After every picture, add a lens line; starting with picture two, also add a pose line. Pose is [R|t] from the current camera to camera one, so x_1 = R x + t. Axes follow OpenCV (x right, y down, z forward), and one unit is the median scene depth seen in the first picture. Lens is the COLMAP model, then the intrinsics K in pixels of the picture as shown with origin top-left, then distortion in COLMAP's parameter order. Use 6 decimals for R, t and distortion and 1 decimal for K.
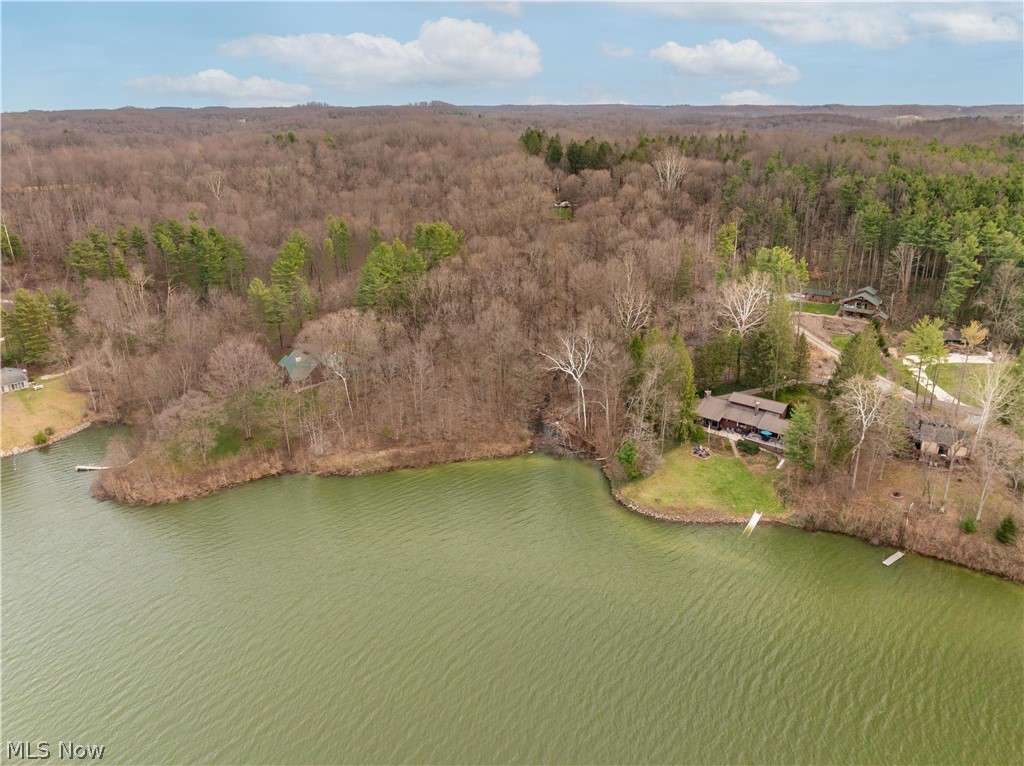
lens RADIAL K [[729.1, 0, 512.0], [0, 729.1, 383.0], [0, 0, 1]] dist [-0.005156, -0.001799]
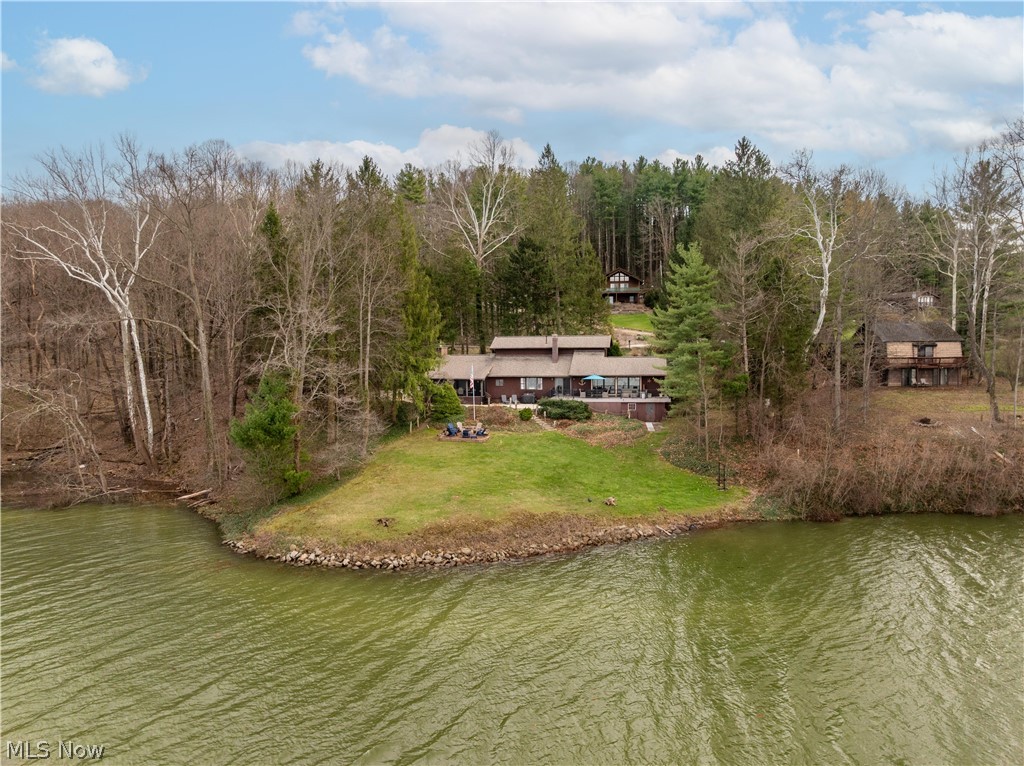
lens RADIAL K [[729.1, 0, 512.0], [0, 729.1, 383.0], [0, 0, 1]] dist [-0.005156, -0.001799]
pose [[0.883782, -0.023604, 0.467303, 0.100288], [0.162681, 0.951919, -0.259585, 0.179043], [-0.438707, 0.305438, 0.845129, 0.657390]]
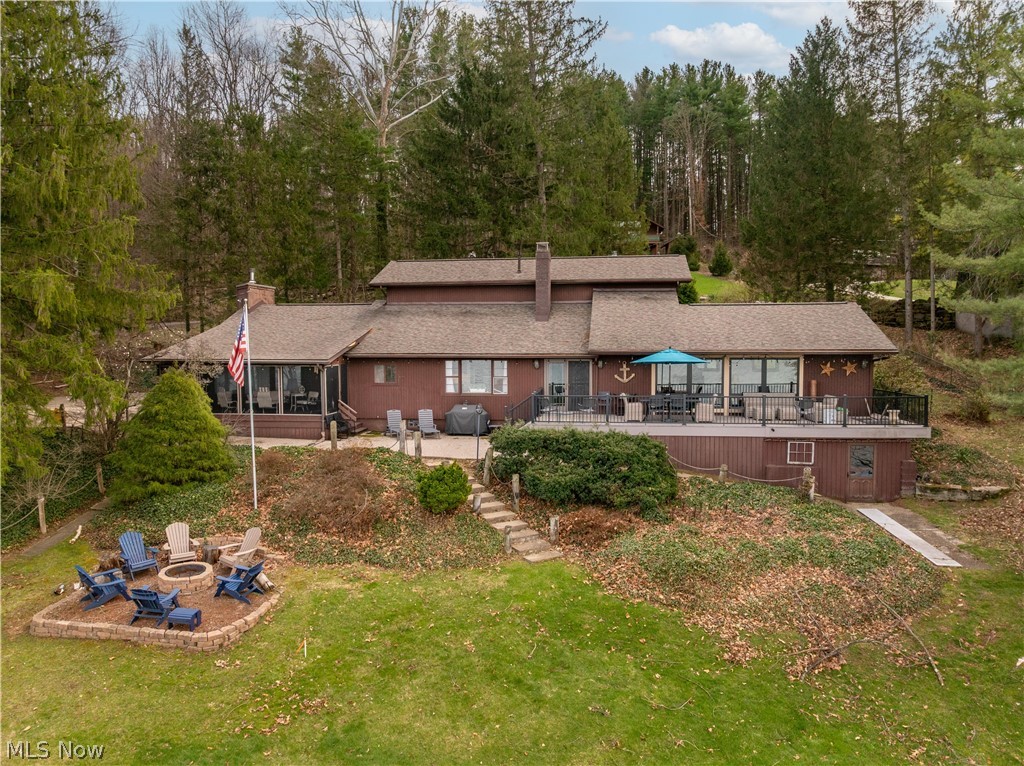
lens RADIAL K [[729.1, 0, 512.0], [0, 729.1, 383.0], [0, 0, 1]] dist [-0.005156, -0.001799]
pose [[0.862777, -0.019118, 0.505223, 0.254808], [0.168977, 0.952725, -0.252513, 0.103561], [-0.476511, 0.303233, 0.825219, 0.910360]]
